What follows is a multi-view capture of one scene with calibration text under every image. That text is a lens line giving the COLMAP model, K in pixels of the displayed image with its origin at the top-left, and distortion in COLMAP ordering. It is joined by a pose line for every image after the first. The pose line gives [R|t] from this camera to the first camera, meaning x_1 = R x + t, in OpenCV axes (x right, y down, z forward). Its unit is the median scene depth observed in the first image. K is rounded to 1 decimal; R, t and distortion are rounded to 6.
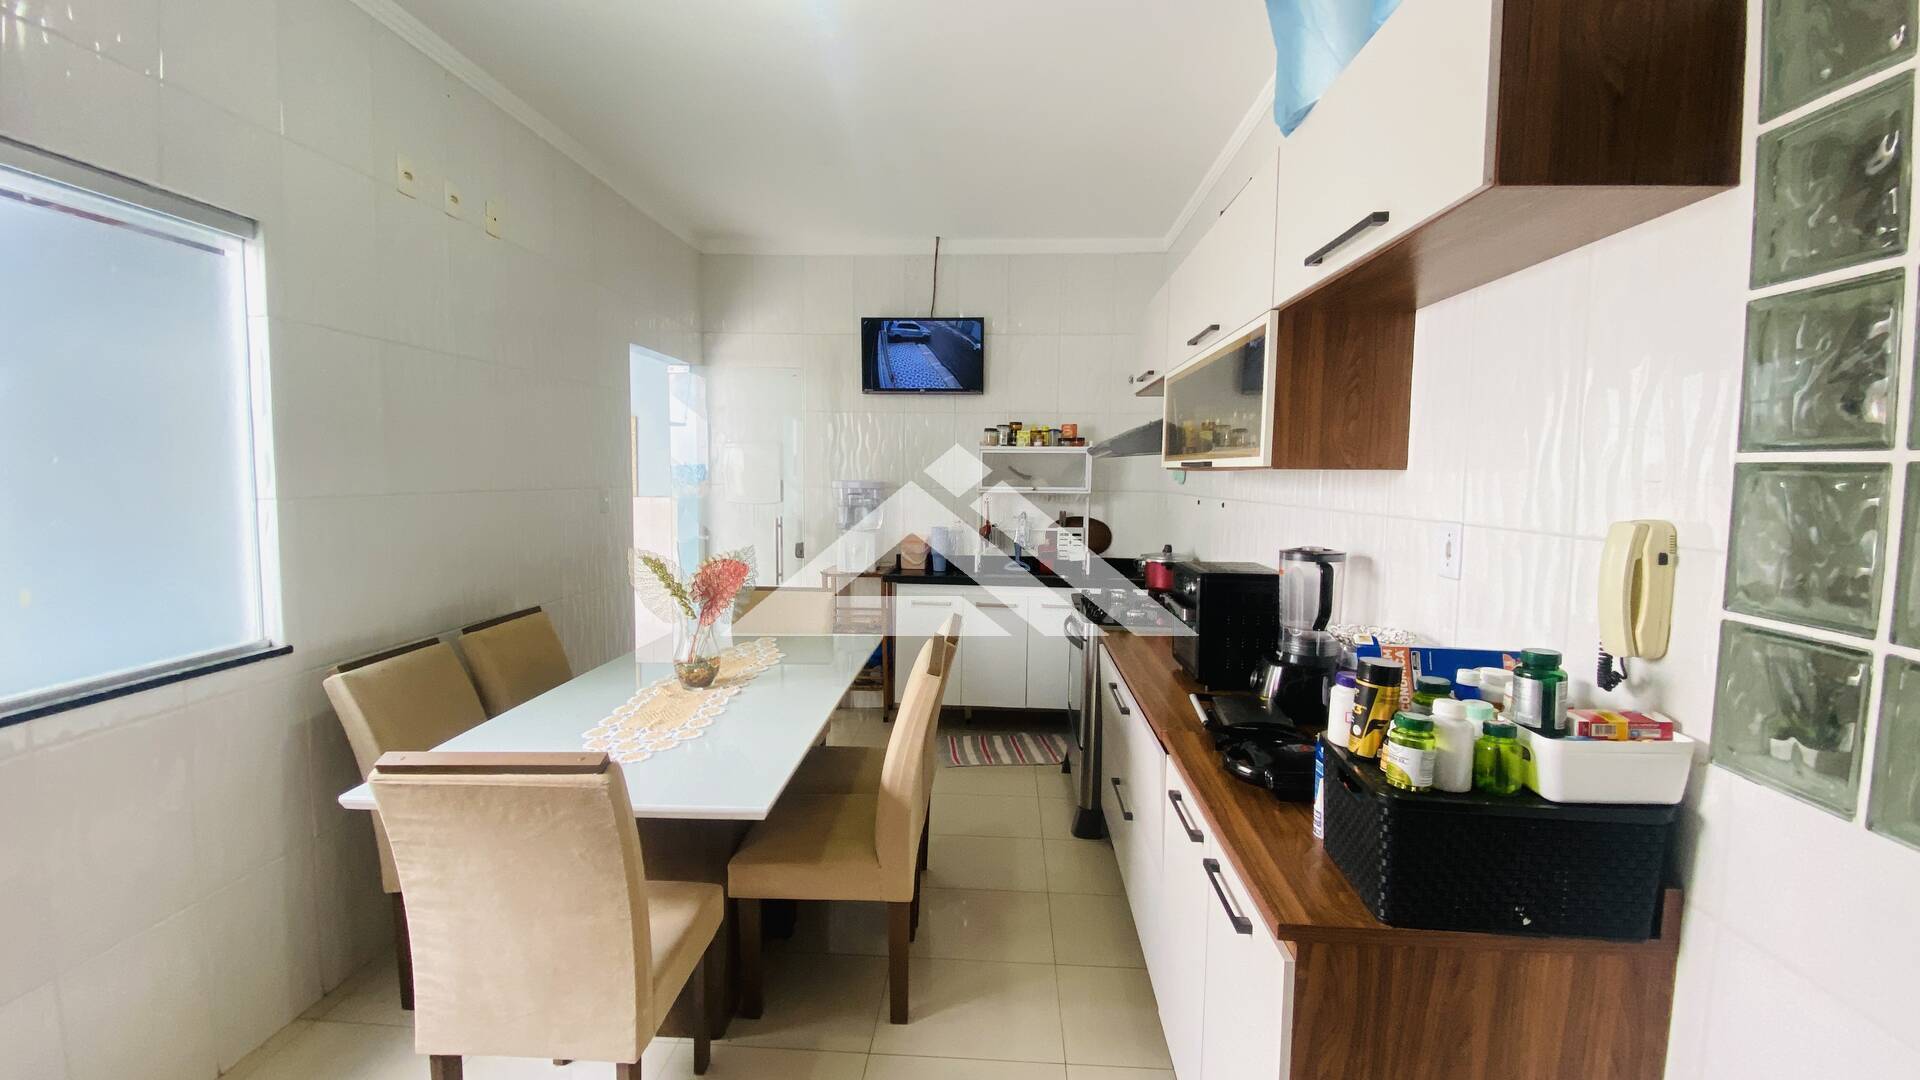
lens RADIAL K [[769.0, 0, 973.4], [0, 769.0, 532.2], [0, 0, 1]] dist [0.018537, -0.019389]
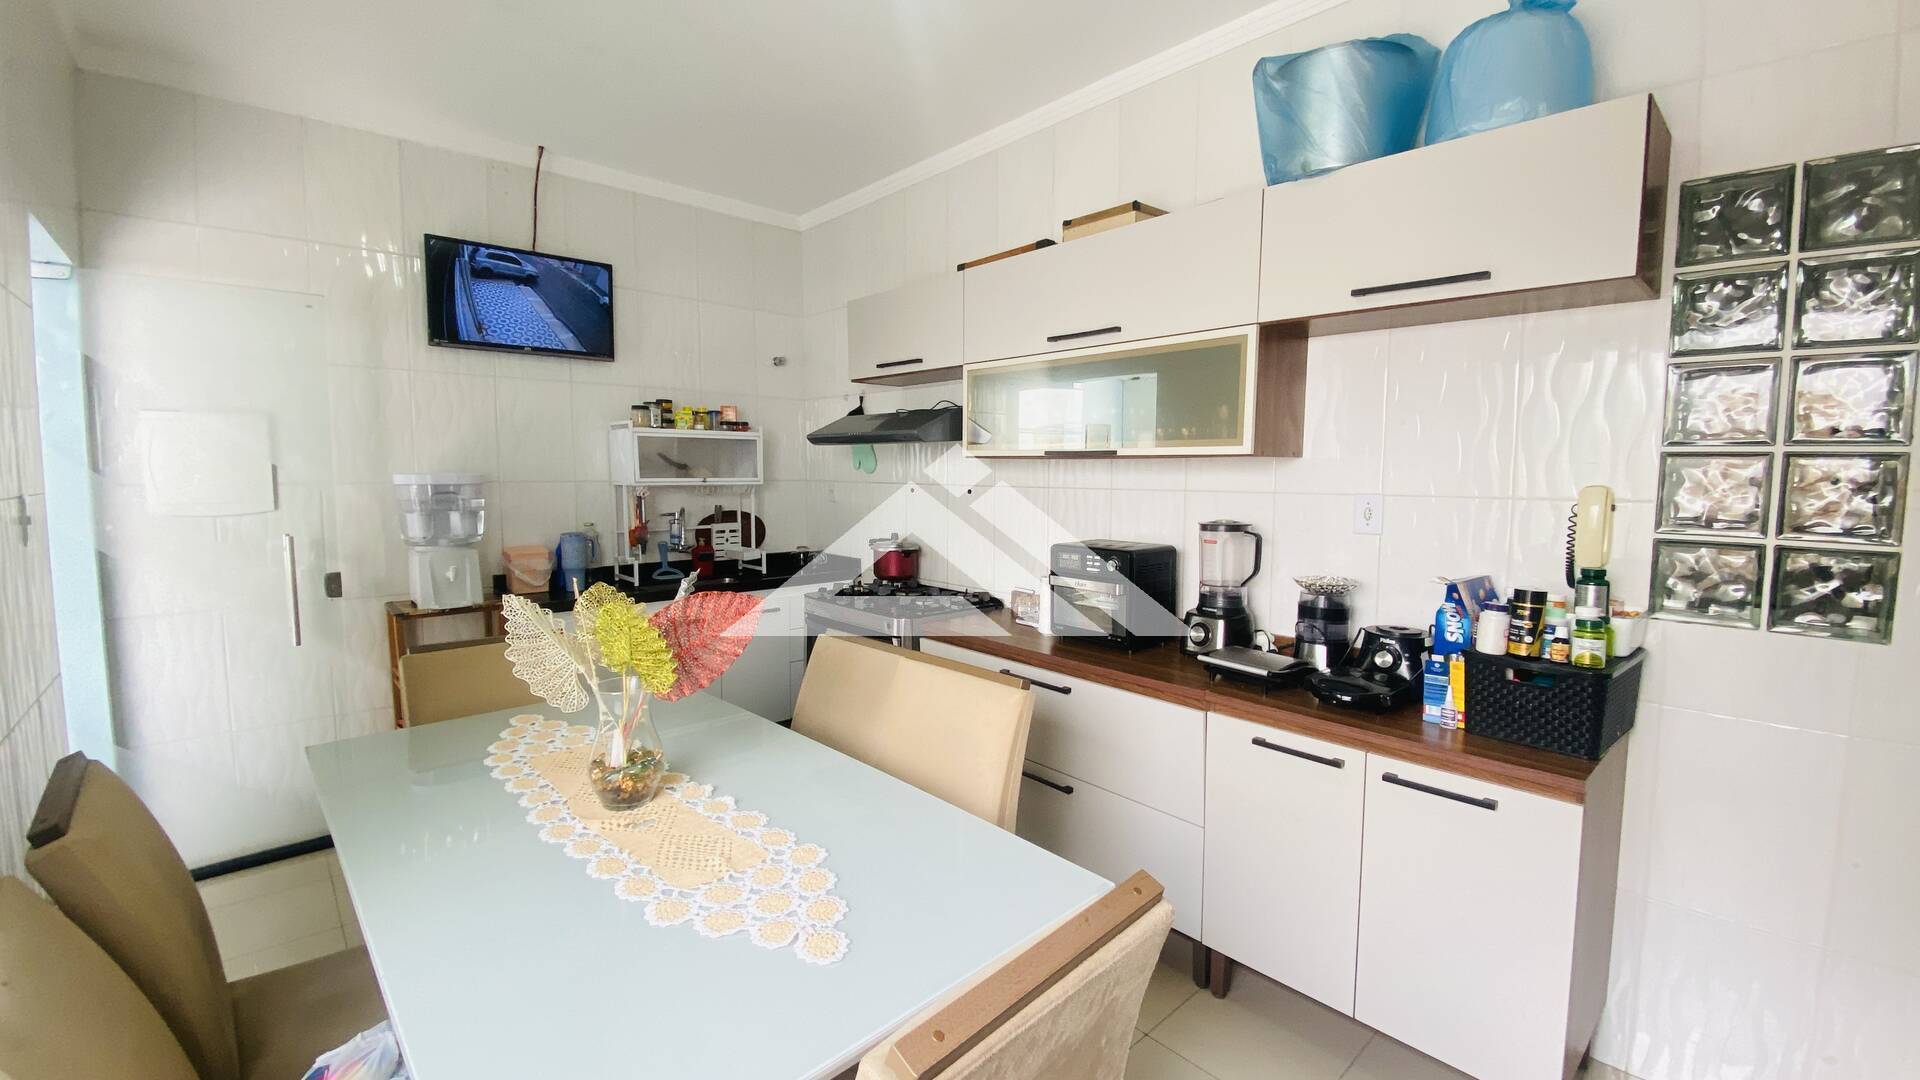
lens RADIAL K [[769.0, 0, 973.4], [0, 769.0, 532.2], [0, 0, 1]] dist [0.018537, -0.019389]
pose [[0.706741, -0.070331, 0.703968, -0.300751], [0.059141, 0.997437, 0.040276, -0.014785], [-0.704996, 0.013169, 0.709089, 0.179626]]
